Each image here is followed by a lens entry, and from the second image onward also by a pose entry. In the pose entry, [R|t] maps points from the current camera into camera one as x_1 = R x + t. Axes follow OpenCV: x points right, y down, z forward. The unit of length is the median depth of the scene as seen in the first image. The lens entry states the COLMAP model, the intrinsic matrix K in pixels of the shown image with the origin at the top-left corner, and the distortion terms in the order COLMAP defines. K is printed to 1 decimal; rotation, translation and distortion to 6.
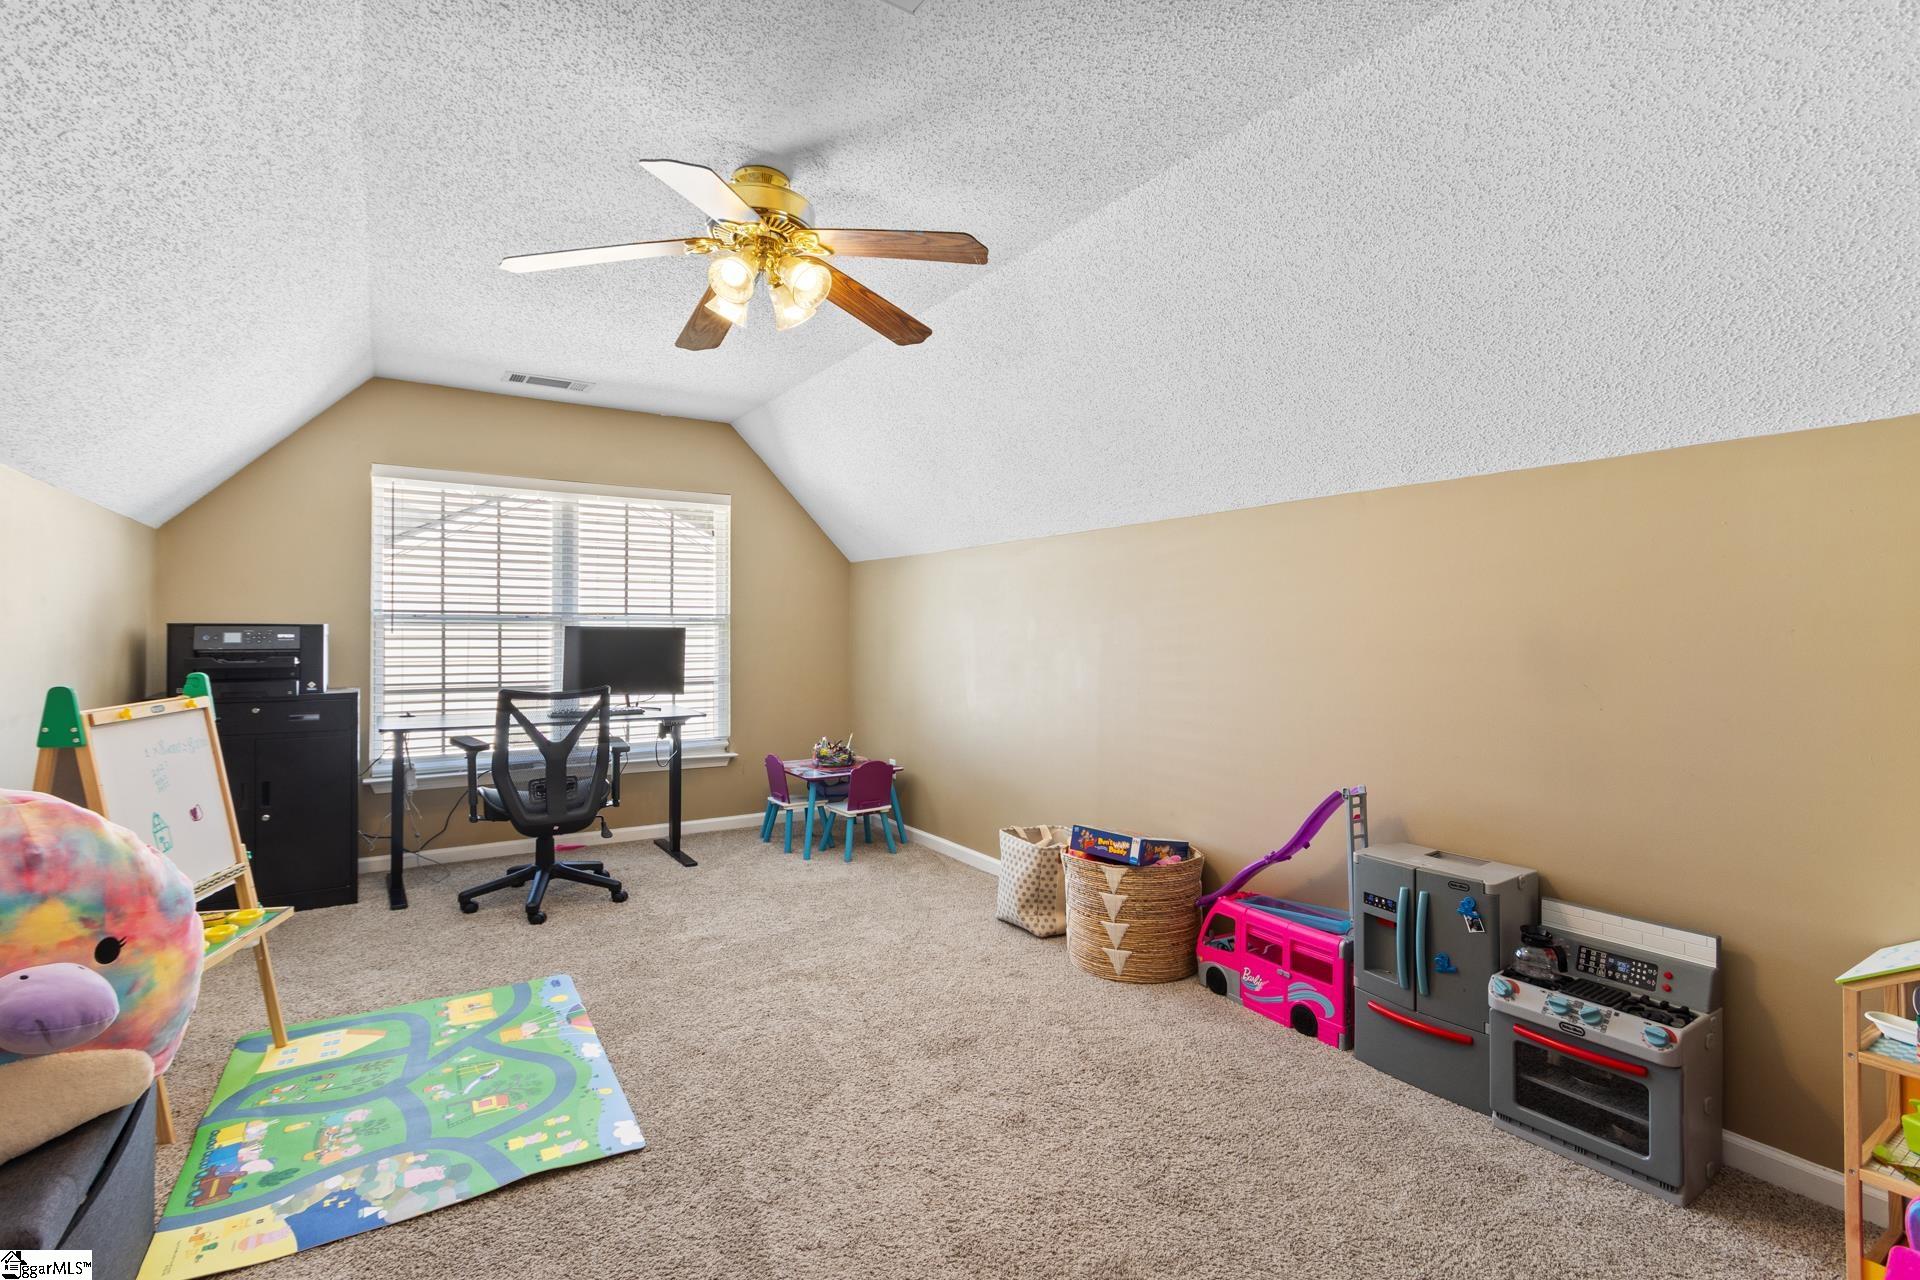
lens RADIAL K [[878.0, 0, 960.1], [0, 878.0, 633.9], [0, 0, 1]] dist [0.003621, -0.000542]
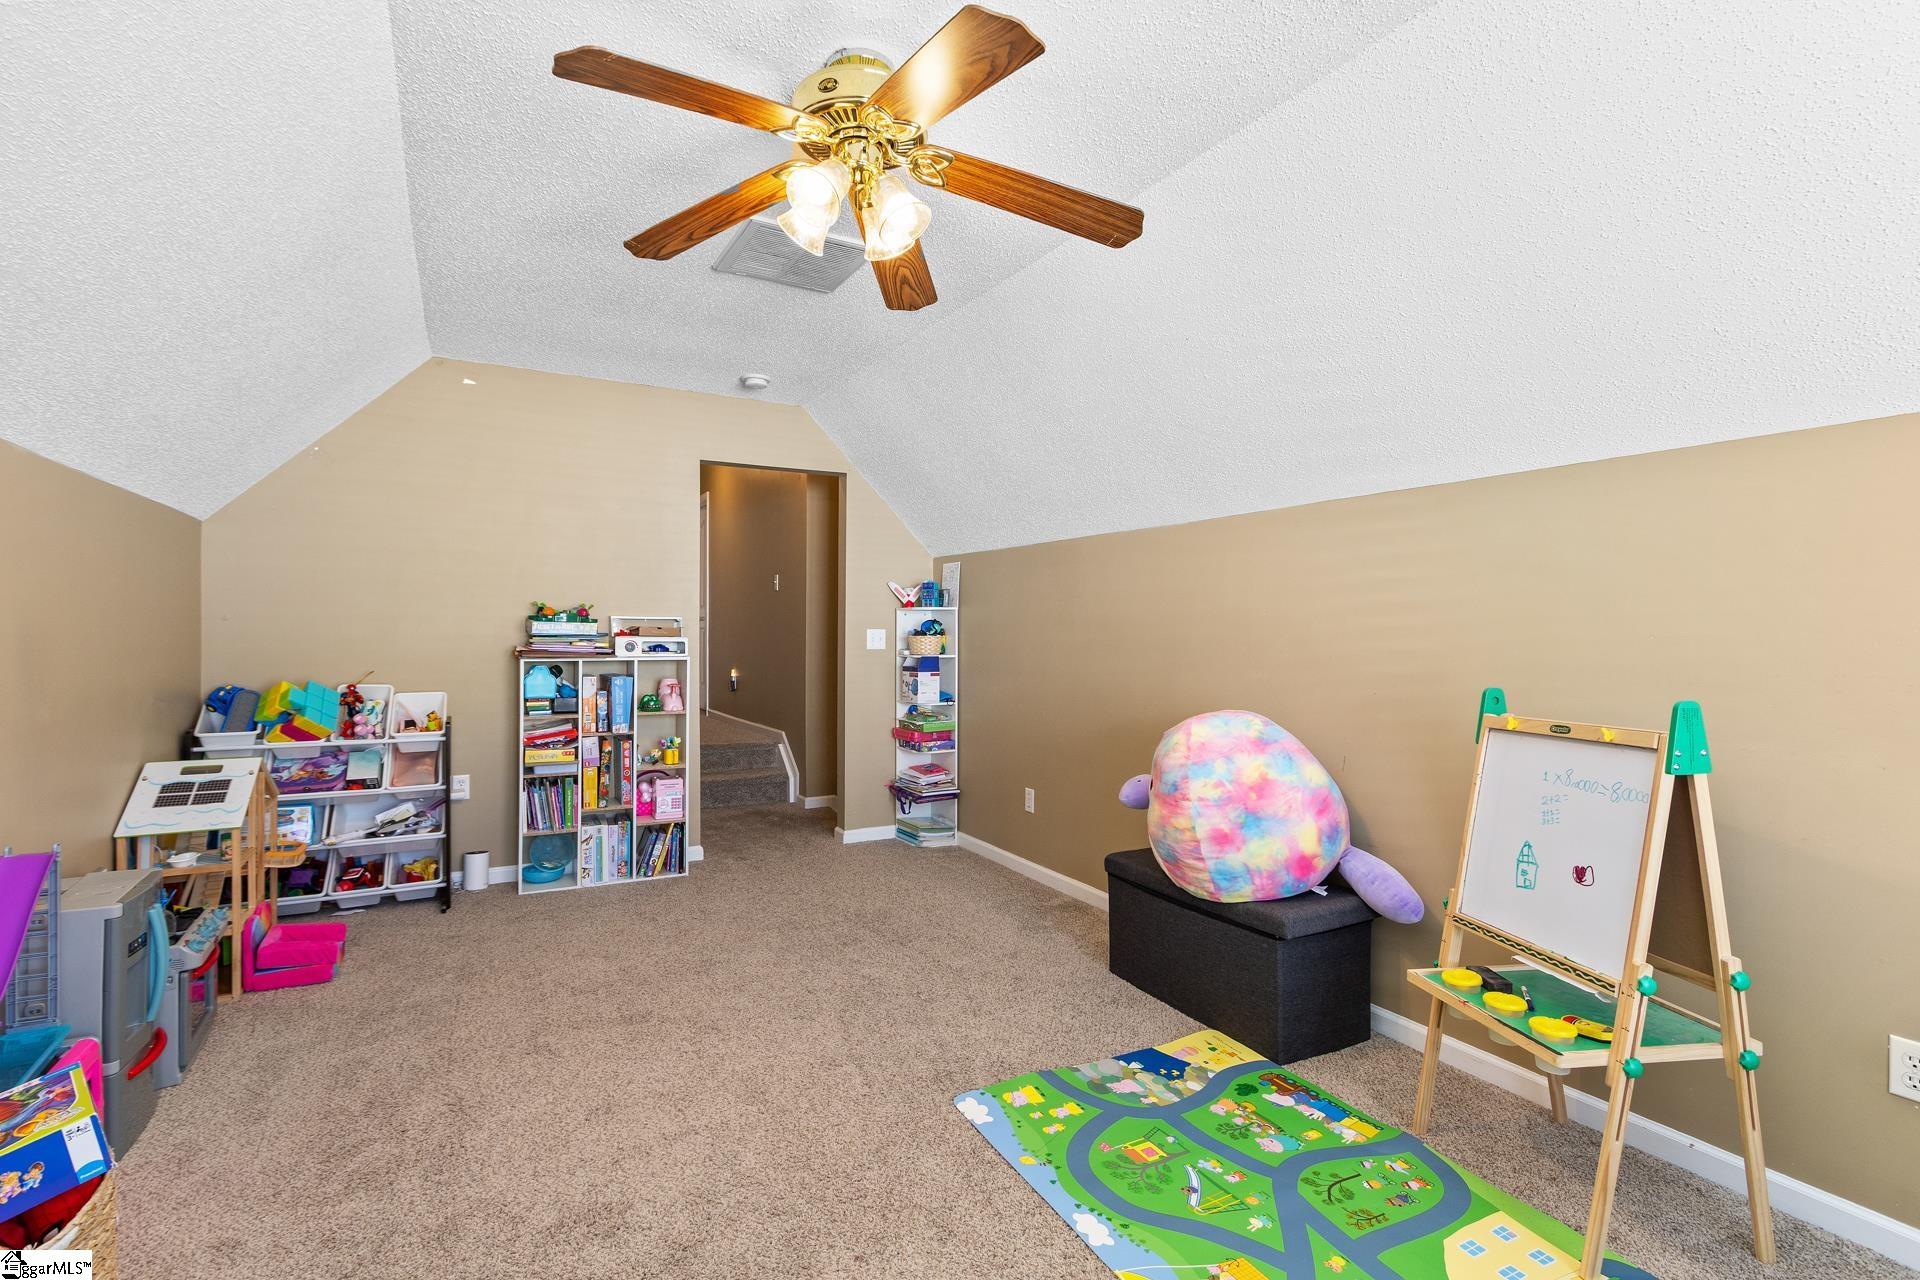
lens RADIAL K [[878.0, 0, 960.8], [0, 878.0, 634.4], [0, 0, 1]] dist [0.003621, -0.000542]
pose [[-0.997168, -0.007562, 0.074830, -0.427711], [-0.007390, 0.999969, 0.002575, -0.003000], [-0.074847, 0.002014, -0.997193, 2.009604]]
